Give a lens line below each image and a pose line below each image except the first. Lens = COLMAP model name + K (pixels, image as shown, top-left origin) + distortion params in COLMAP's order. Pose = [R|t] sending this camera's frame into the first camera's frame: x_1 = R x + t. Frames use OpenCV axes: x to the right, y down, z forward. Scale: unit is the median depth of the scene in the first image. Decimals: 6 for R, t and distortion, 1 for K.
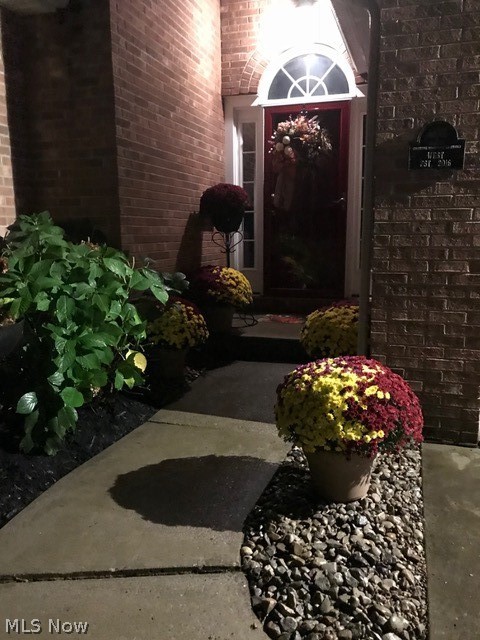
lens RADIAL K [[524.4, 0, 240.0], [0, 524.4, 320.0], [0, 0, 1]] dist [0.047221, -0.007687]
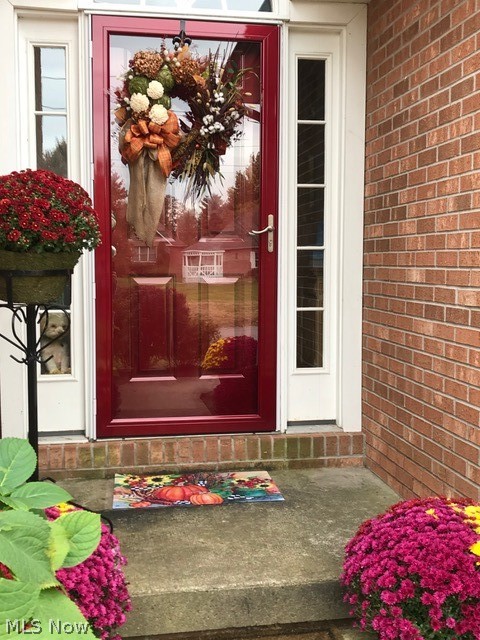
lens RADIAL K [[745.5, 0, 240.0], [0, 745.5, 320.0], [0, 0, 1]] dist [0.003132, -0.025993]
pose [[0.884706, -0.030128, 0.465175, -0.144209], [0.071638, 0.994842, -0.071814, -0.101876], [-0.460612, 0.096858, 0.882301, 0.443500]]
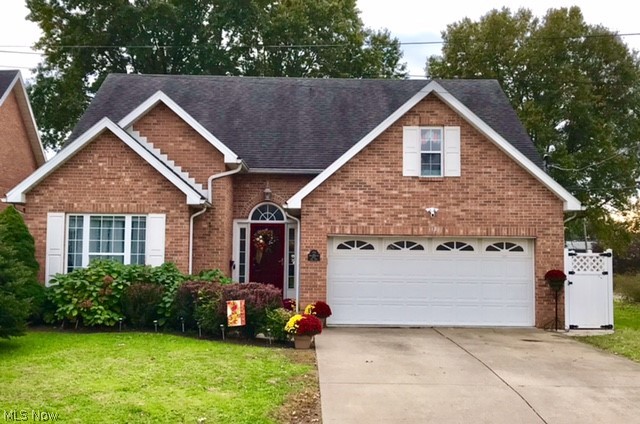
lens RADIAL K [[755.9, 0, 320.0], [0, 755.9, 212.0], [0, 0, 1]] dist [-0.001938, -0.001436]
pose [[0.940780, 0.032185, 0.337487, -0.872022], [0.046541, 0.973797, -0.222607, 0.360301], [-0.335809, 0.225131, 0.914630, -2.435236]]
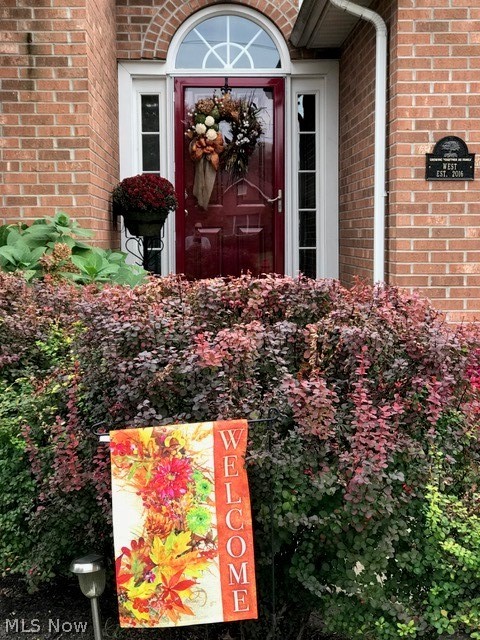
lens RADIAL K [[1054.9, 0, 240.0], [0, 1054.9, 320.0], [0, 0, 1]] dist [-0.192363, 1.754896]
pose [[0.938694, -0.028236, 0.343594, -0.408757], [0.058554, 0.995218, -0.078183, 0.072164], [-0.339743, 0.093509, 0.935858, -0.427713]]
